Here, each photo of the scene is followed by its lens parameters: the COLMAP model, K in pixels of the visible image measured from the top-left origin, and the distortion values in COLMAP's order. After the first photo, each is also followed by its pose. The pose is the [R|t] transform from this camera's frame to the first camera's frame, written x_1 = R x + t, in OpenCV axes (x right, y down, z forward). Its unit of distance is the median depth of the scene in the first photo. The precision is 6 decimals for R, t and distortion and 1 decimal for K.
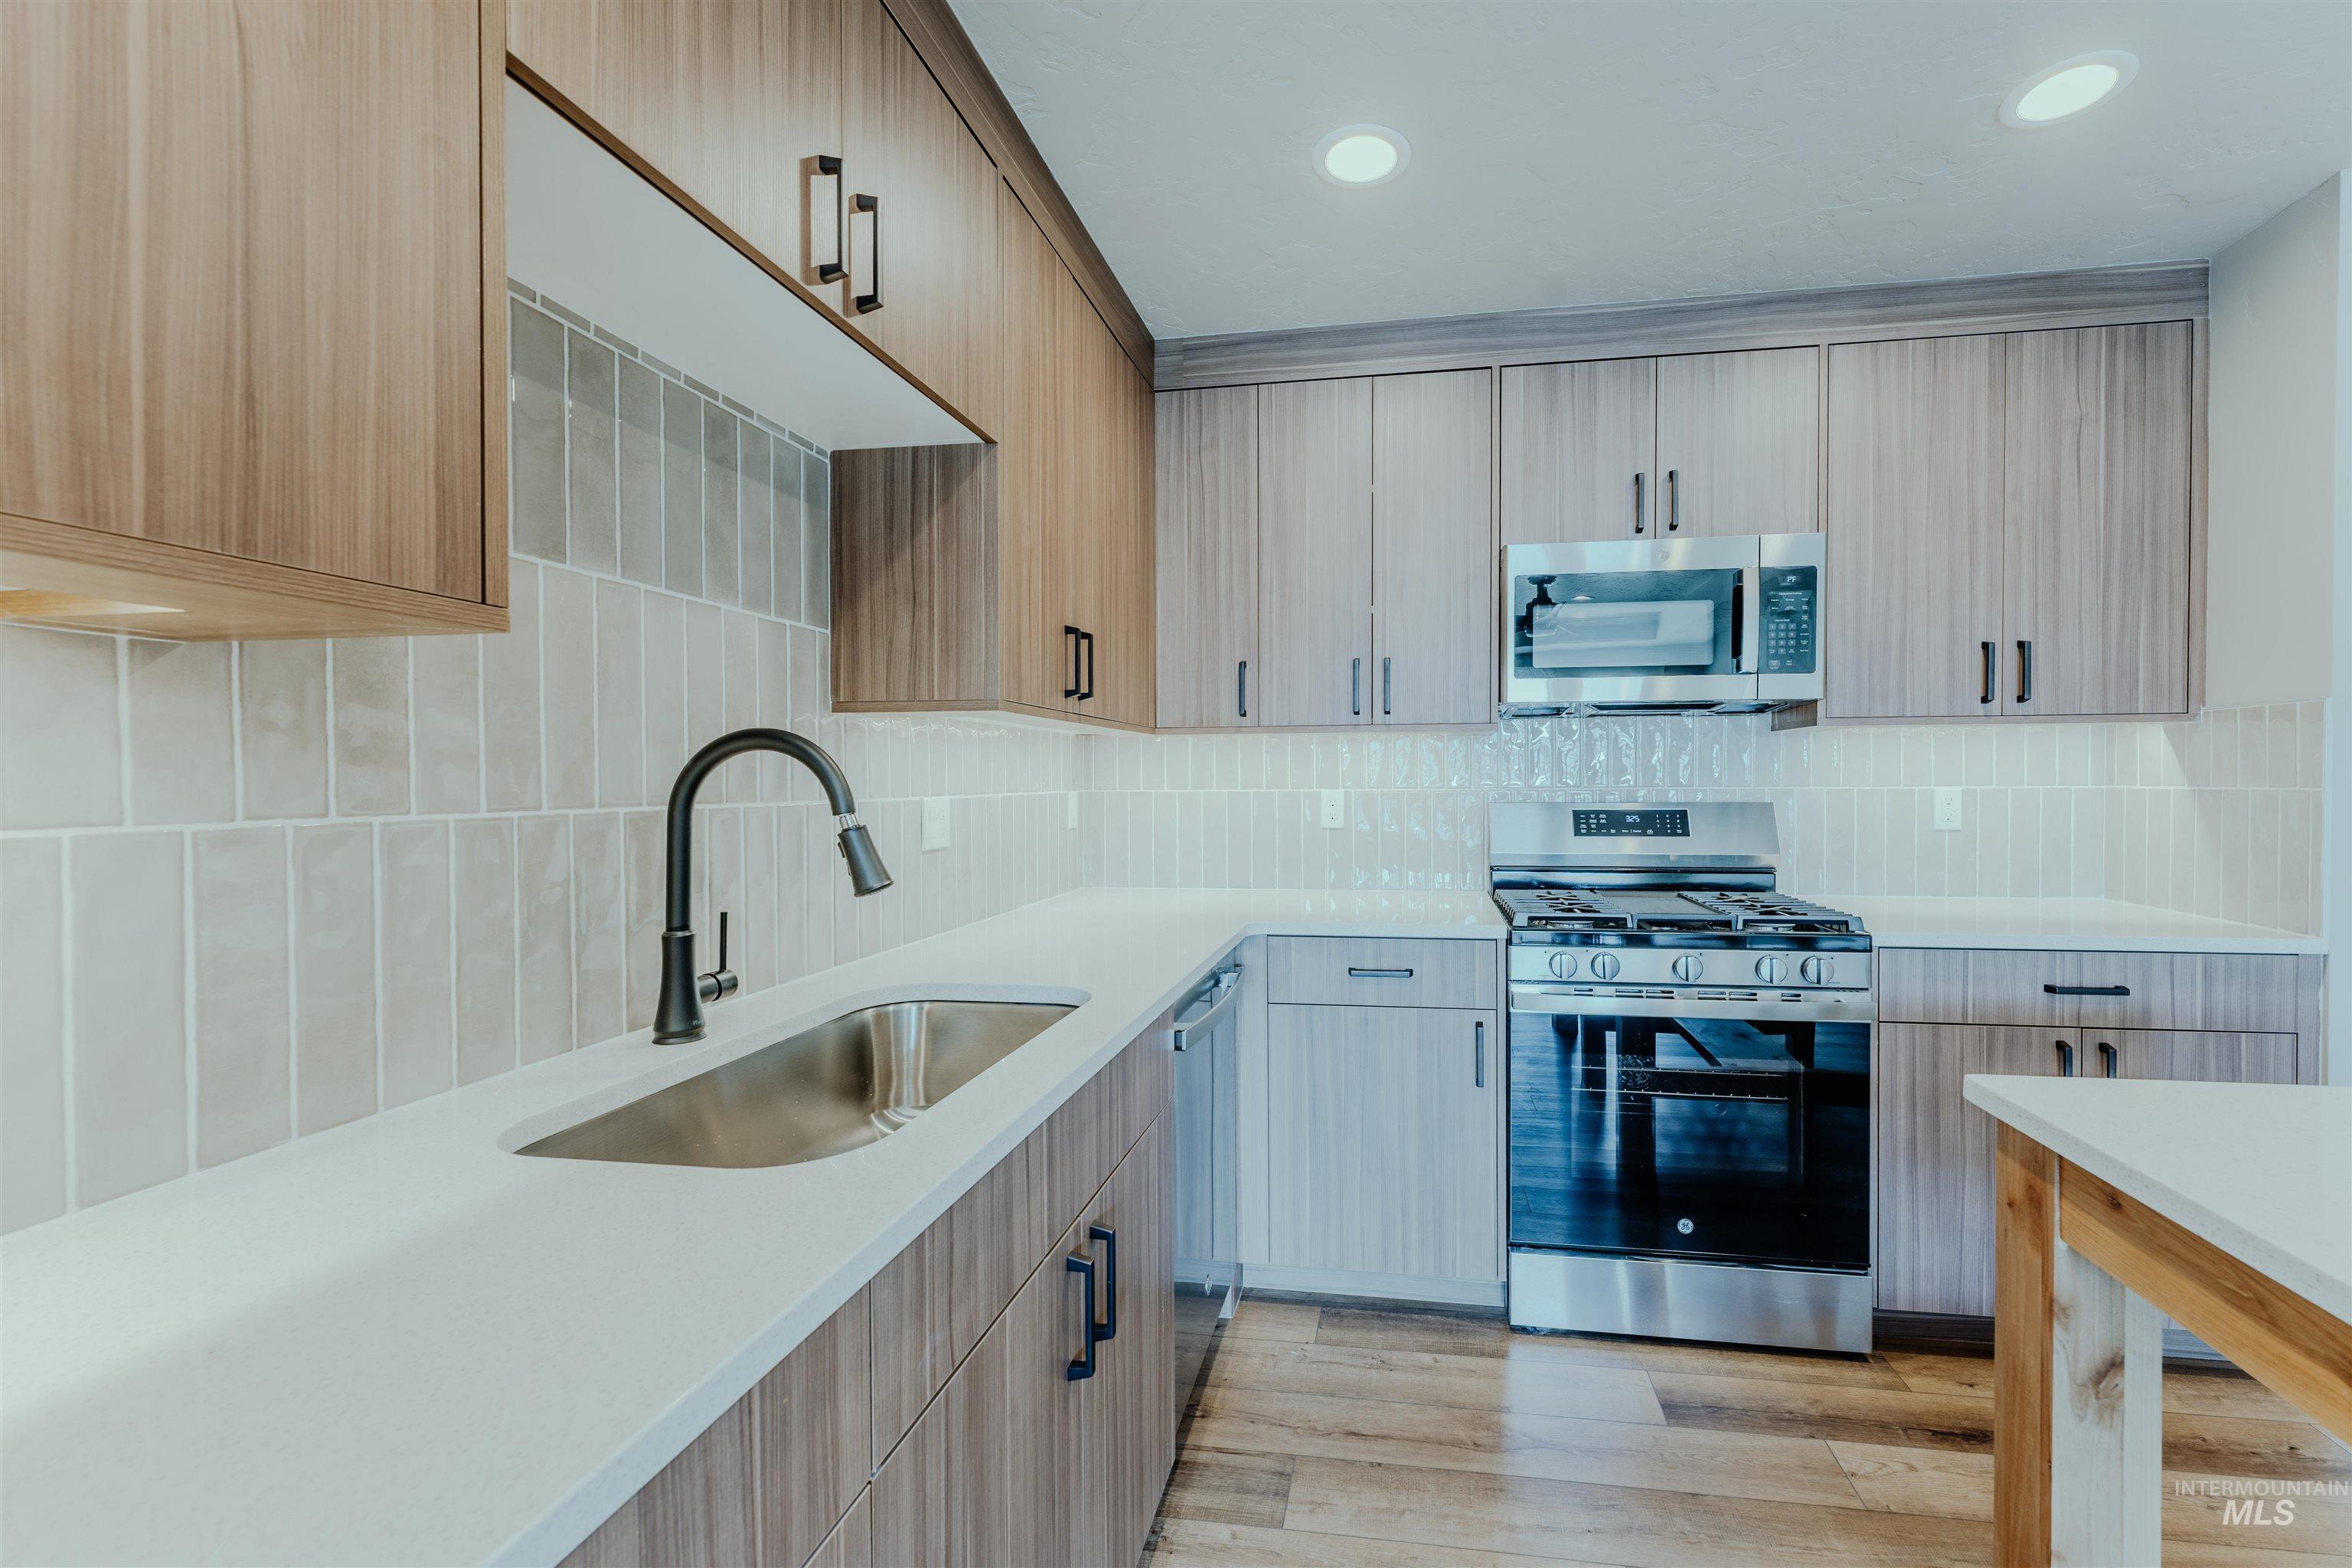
lens RADIAL K [[1104.9, 0, 1233.4], [0, 1104.9, 794.3], [0, 0, 1]] dist [-0.001461, -0.000137]
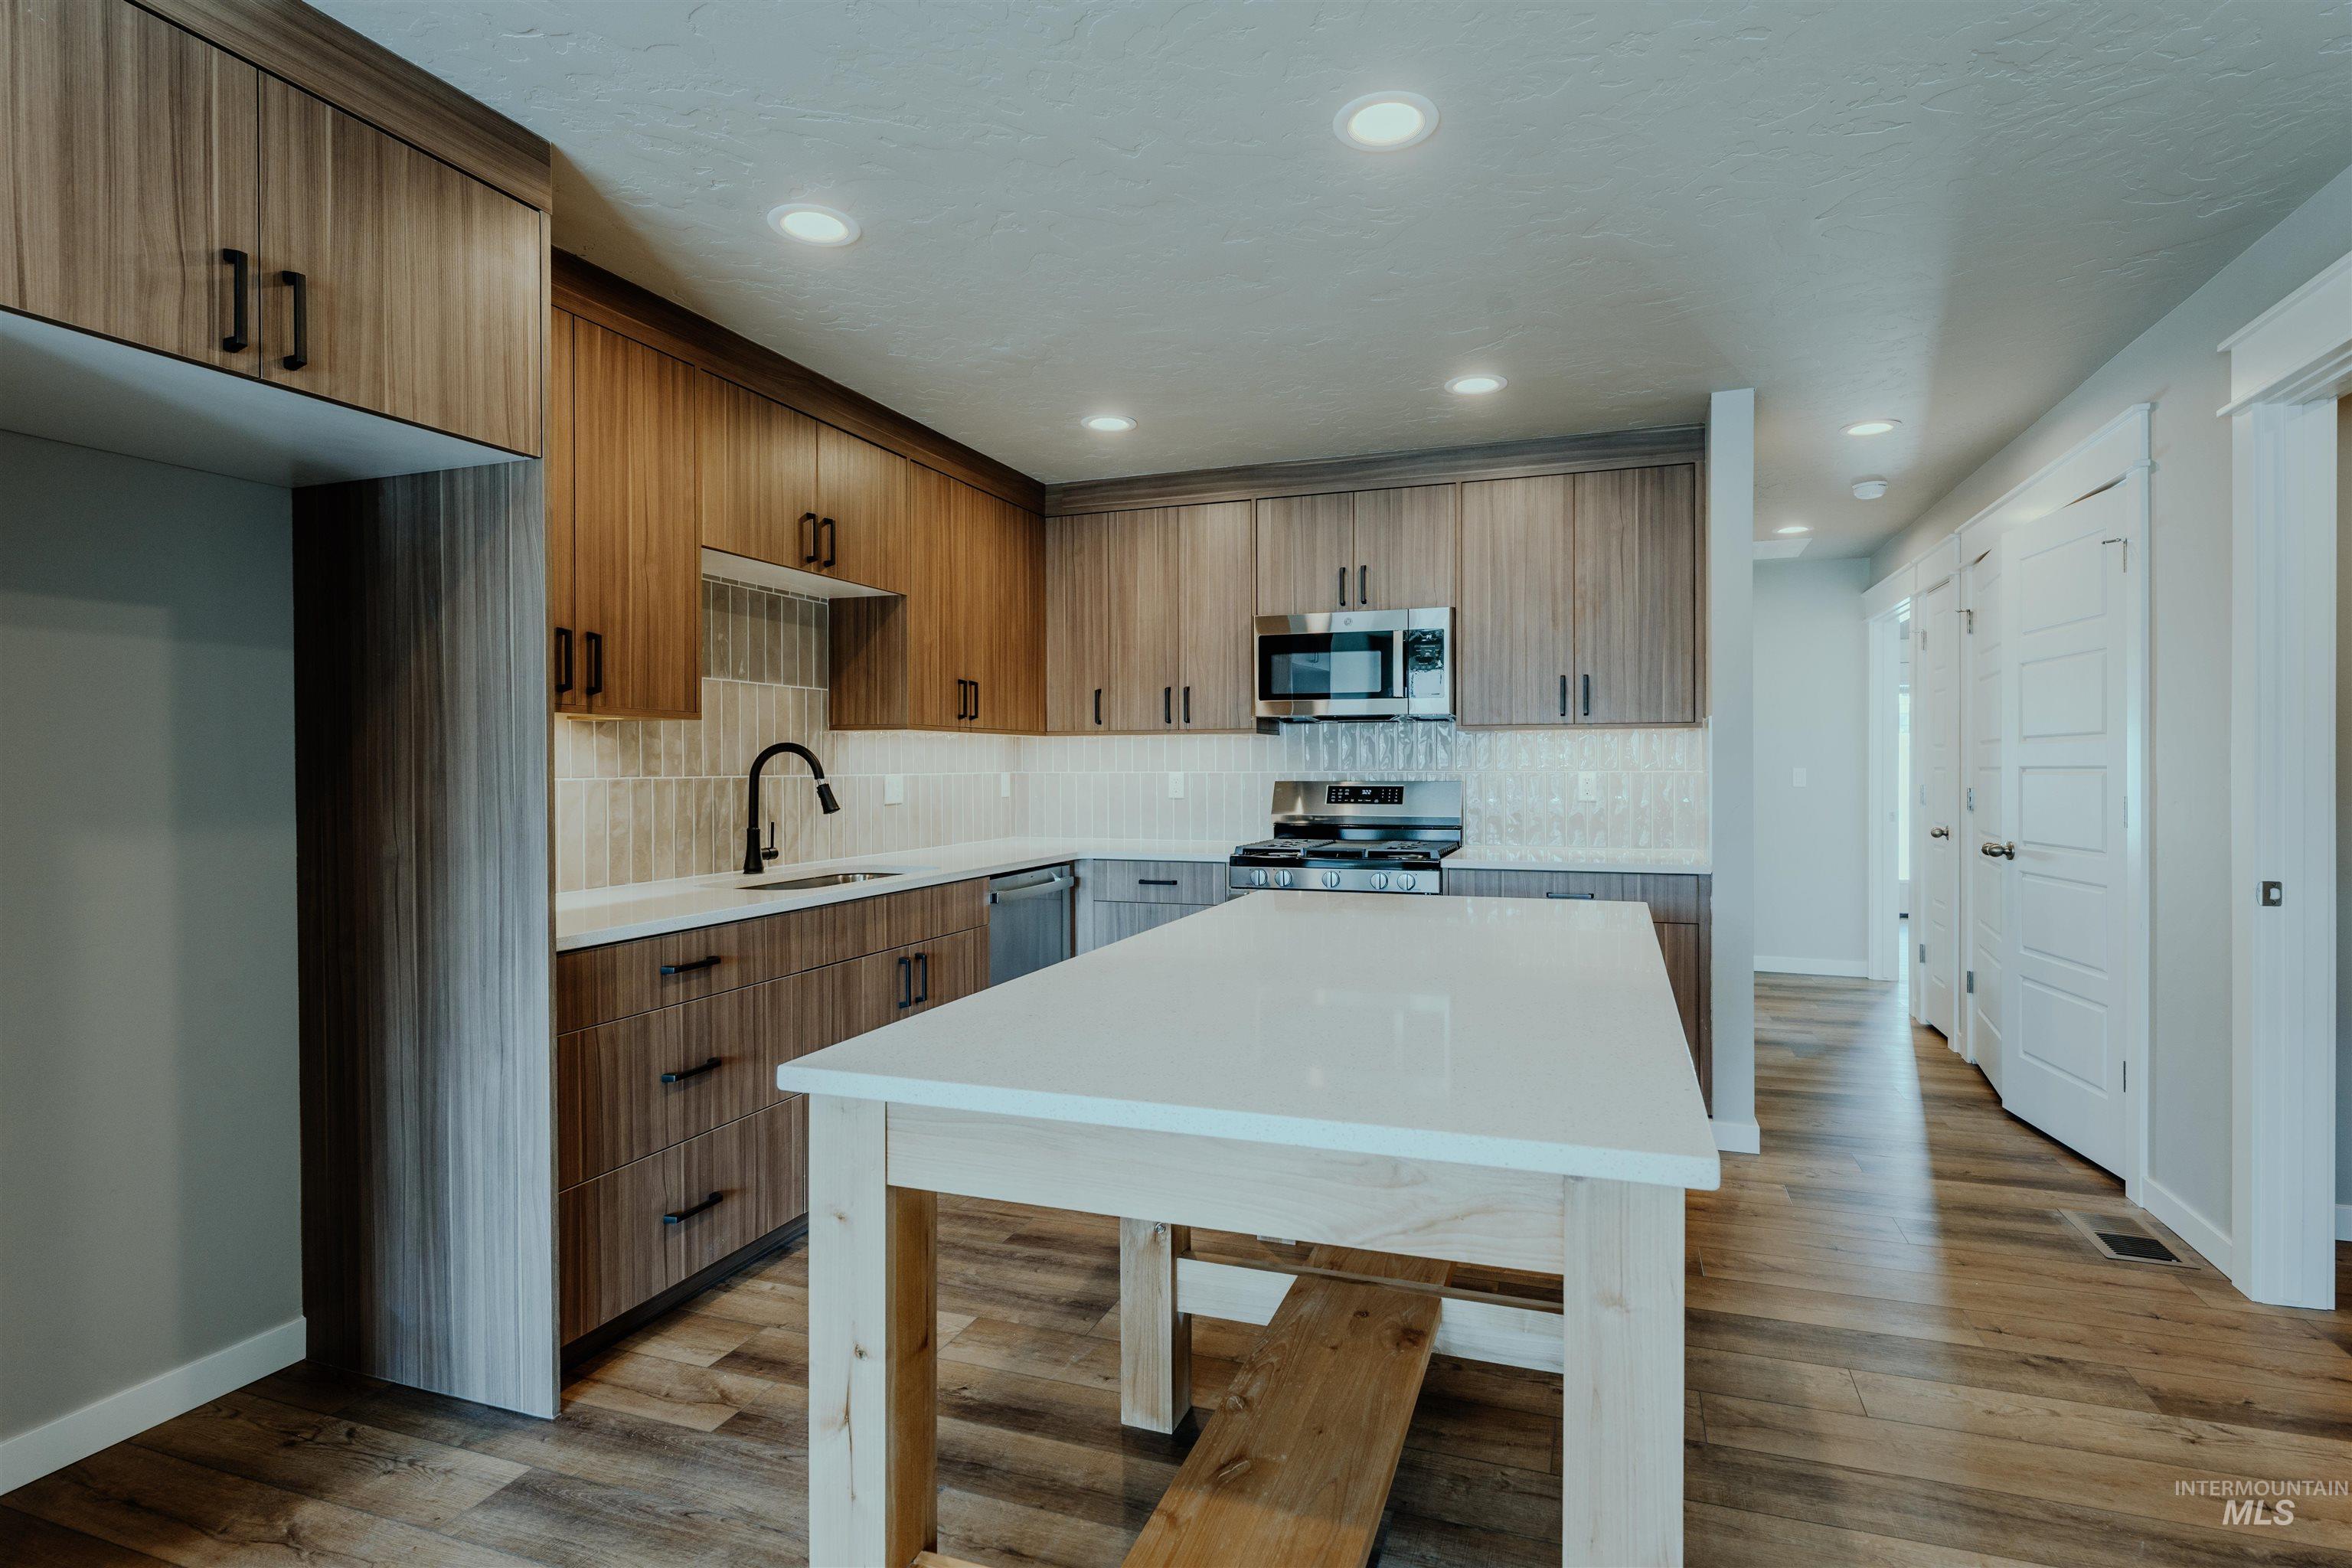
lens RADIAL K [[1272.3, 0, 1176.0], [0, 1272.3, 784.0], [0, 0, 1]] dist [0.001173, 0.000250]
pose [[0.986983, 0.005293, -0.160737, 0.491005], [-0.004998, 0.999985, 0.002239, 0.011225], [0.160746, -0.001406, 0.986995, -0.915868]]
